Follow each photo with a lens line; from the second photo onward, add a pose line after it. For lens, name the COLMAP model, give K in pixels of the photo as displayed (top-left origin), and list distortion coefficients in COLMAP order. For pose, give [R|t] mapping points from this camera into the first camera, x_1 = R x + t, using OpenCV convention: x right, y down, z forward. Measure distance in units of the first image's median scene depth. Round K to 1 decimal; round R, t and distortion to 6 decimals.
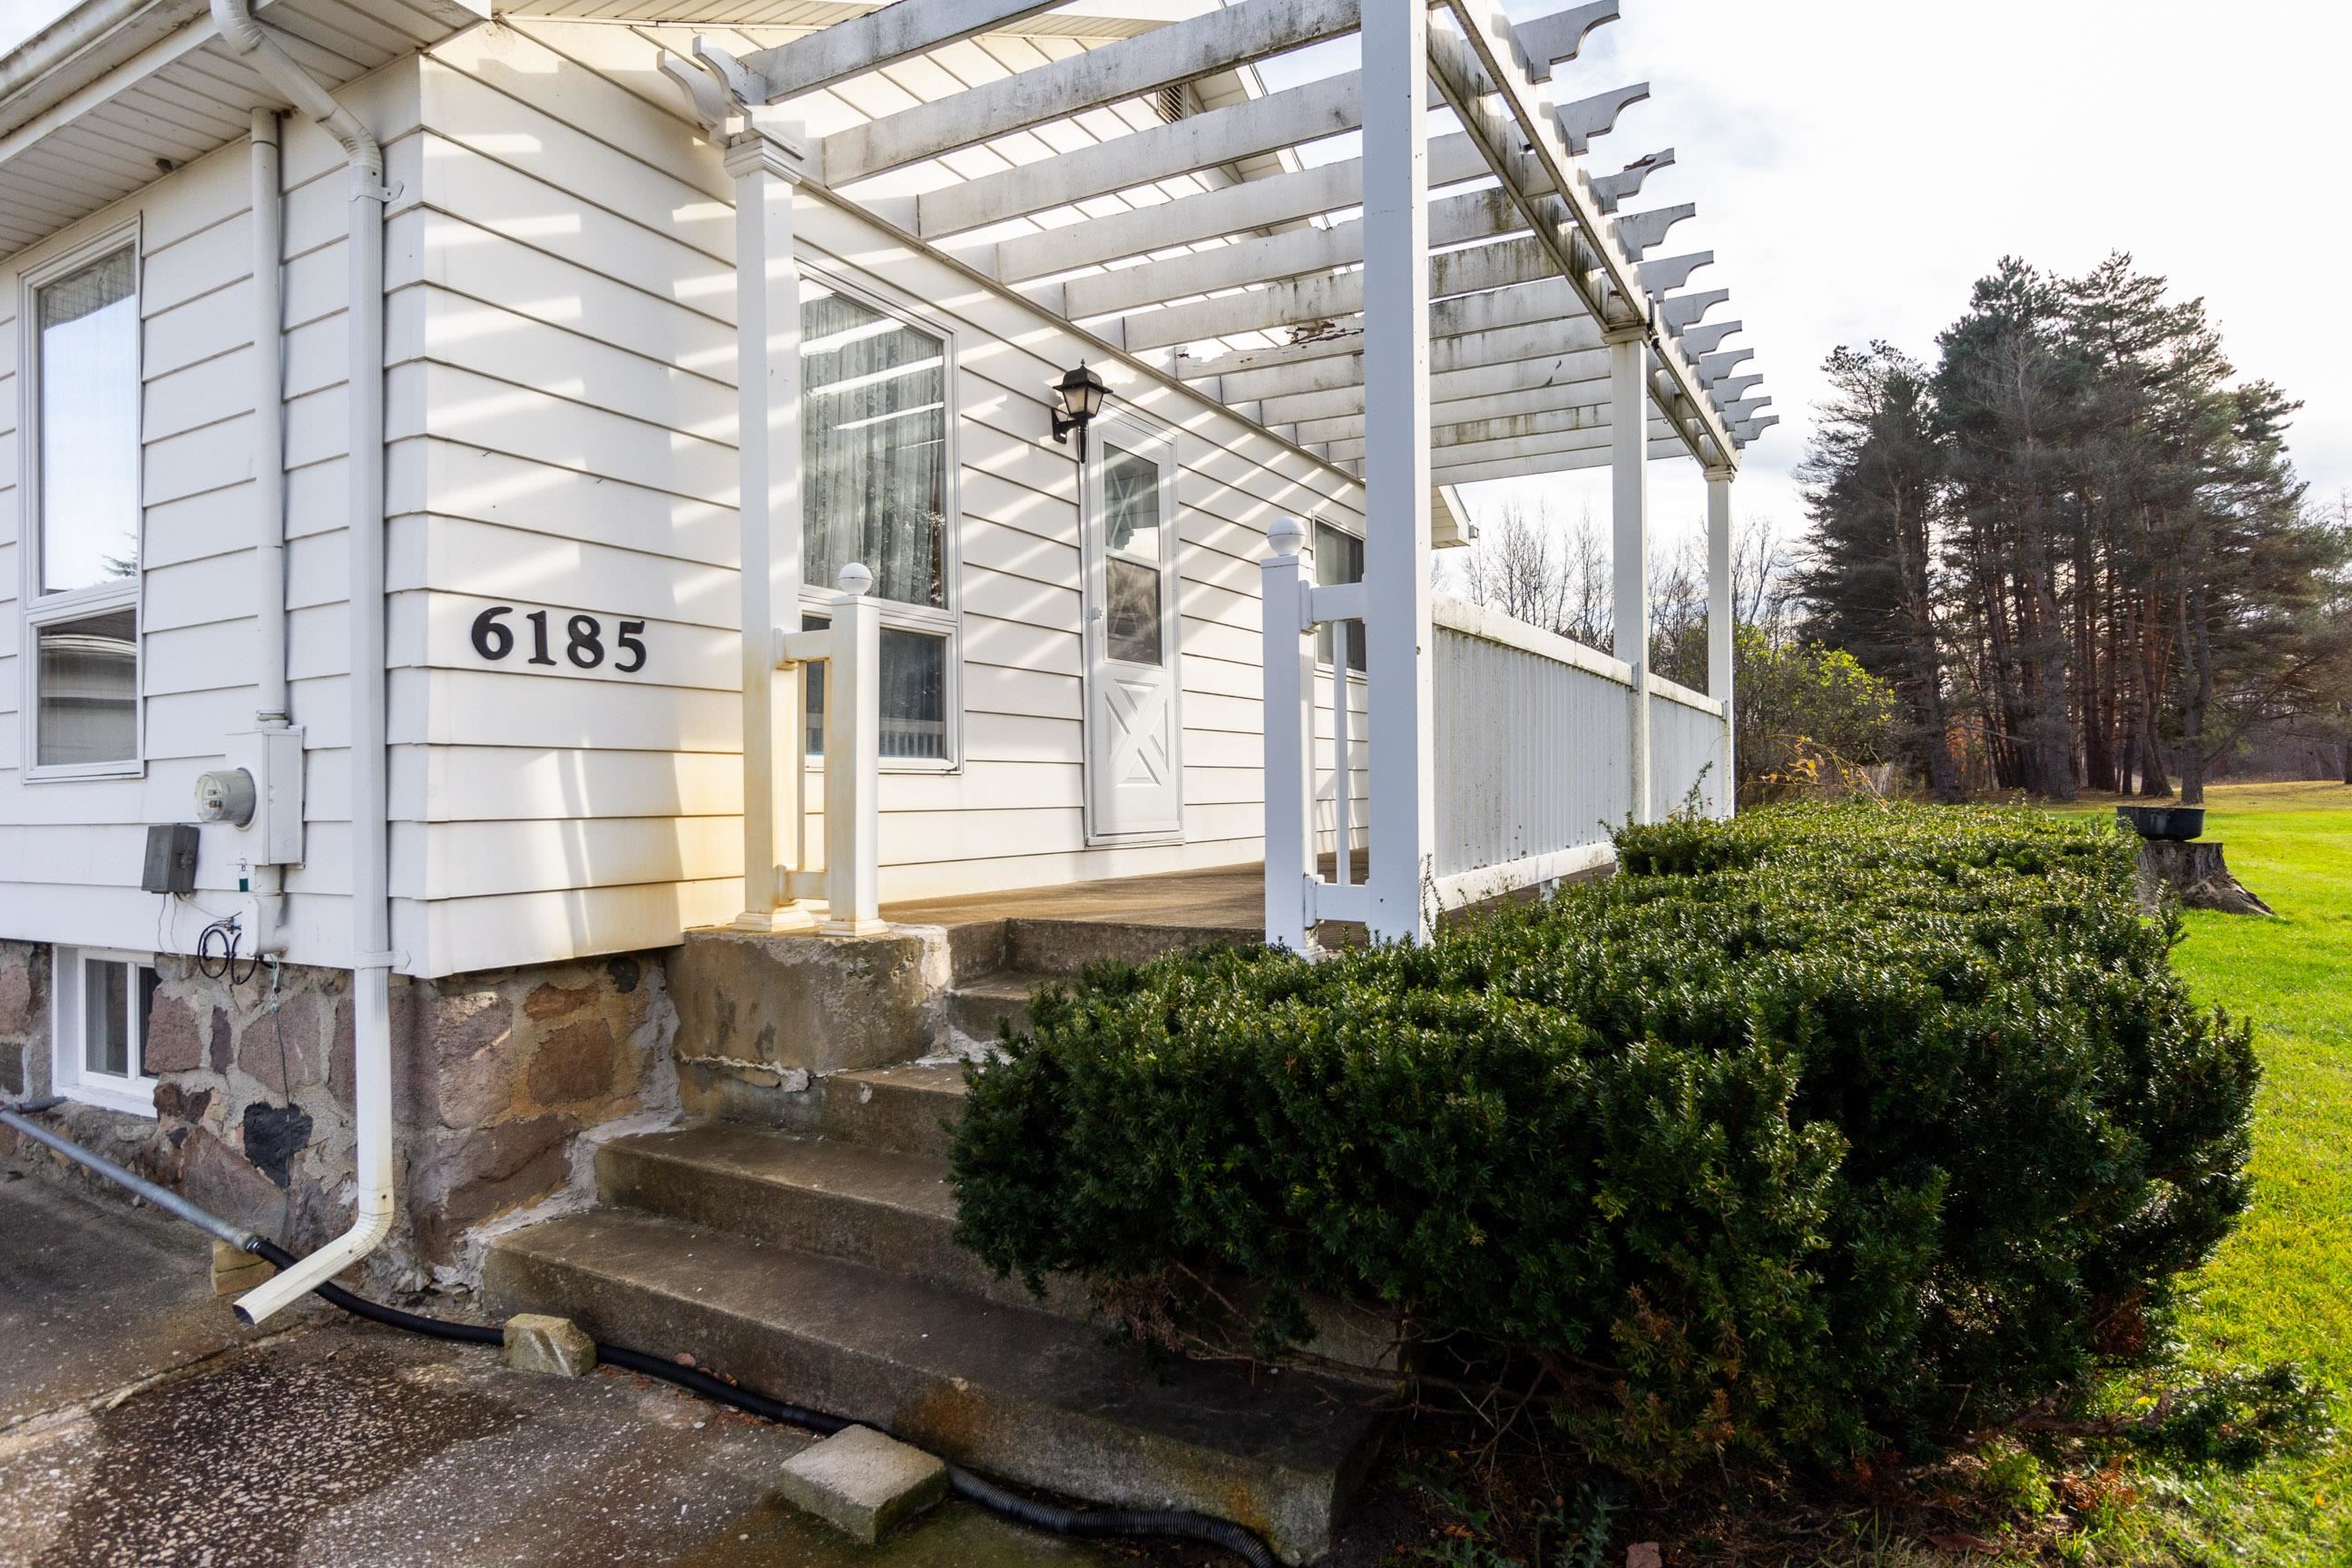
lens RADIAL K [[1314.7, 0, 1180.0], [0, 1314.7, 782.3], [0, 0, 1]] dist [-0.003226, -0.000751]
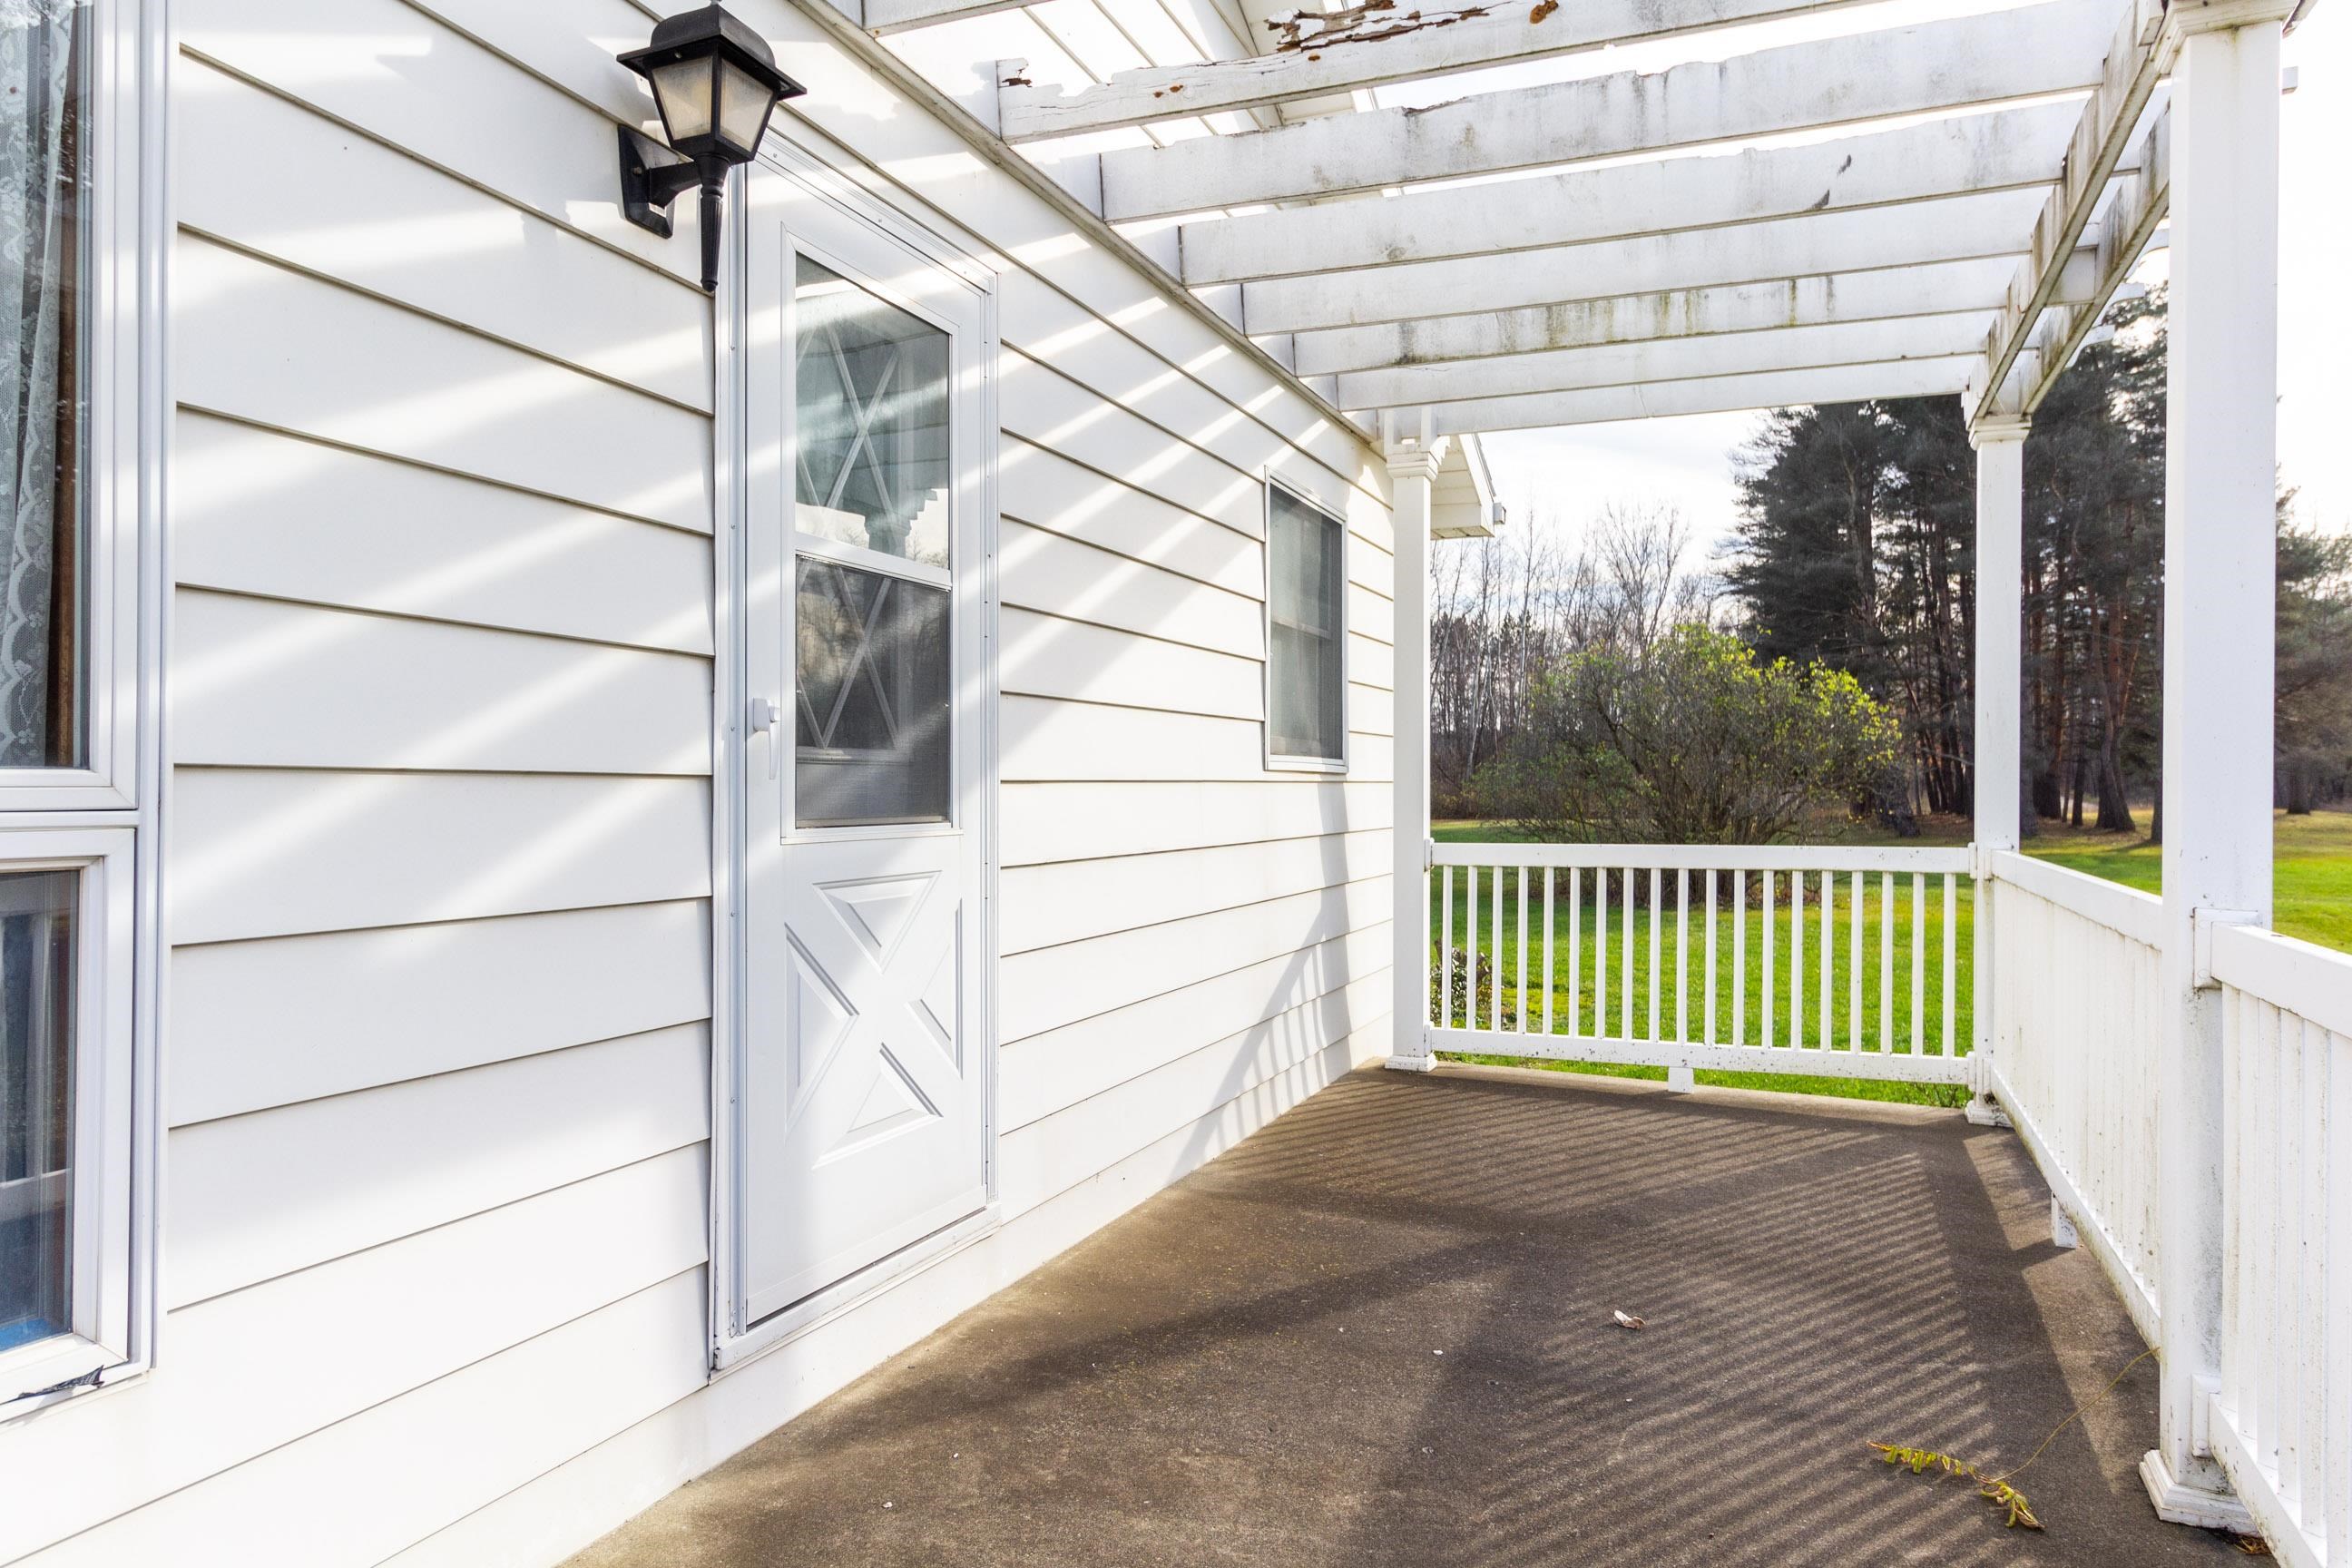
lens RADIAL K [[1453.8, 0, 1169.8], [0, 1453.8, 784.8], [0, 0, 1]] dist [-0.009696, -0.003105]
pose [[0.994810, 0.017524, 0.100226, 0.008893], [-0.018336, 0.999806, 0.007177, -0.105086], [-0.100081, -0.008977, 0.994939, 0.540822]]
